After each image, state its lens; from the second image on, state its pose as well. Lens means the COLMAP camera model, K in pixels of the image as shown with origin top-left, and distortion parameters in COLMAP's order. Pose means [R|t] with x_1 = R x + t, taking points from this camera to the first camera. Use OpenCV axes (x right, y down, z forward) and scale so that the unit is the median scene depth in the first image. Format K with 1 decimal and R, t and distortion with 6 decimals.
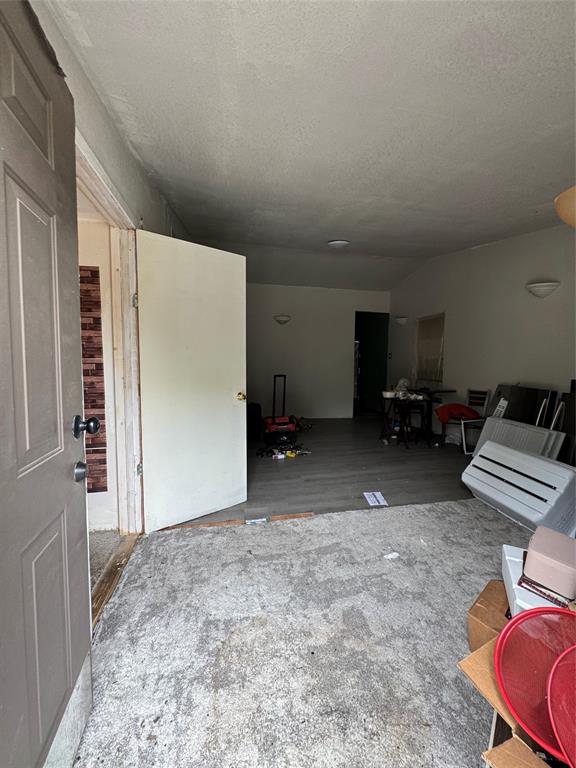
lens RADIAL K [[306.9, 0, 288.9], [0, 306.9, 378.8], [0, 0, 1]] dist [-0.003196, 0.000678]
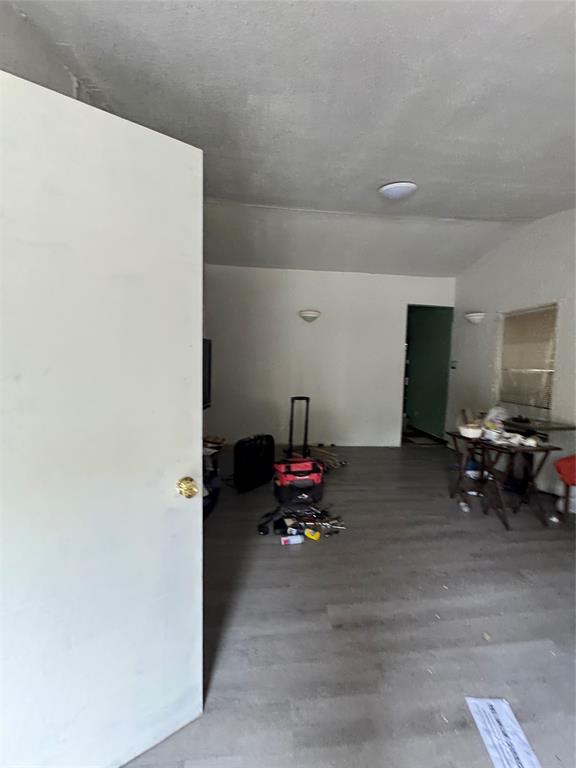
lens RADIAL K [[306.9, 0, 287.5], [0, 306.9, 386.5], [0, 0, 1]] dist [-0.003196, 0.000678]
pose [[0.994213, 0.021438, -0.105267, 0.013141], [-0.018601, 0.999439, 0.027858, -0.053731], [0.105805, -0.025738, 0.994054, 0.334382]]
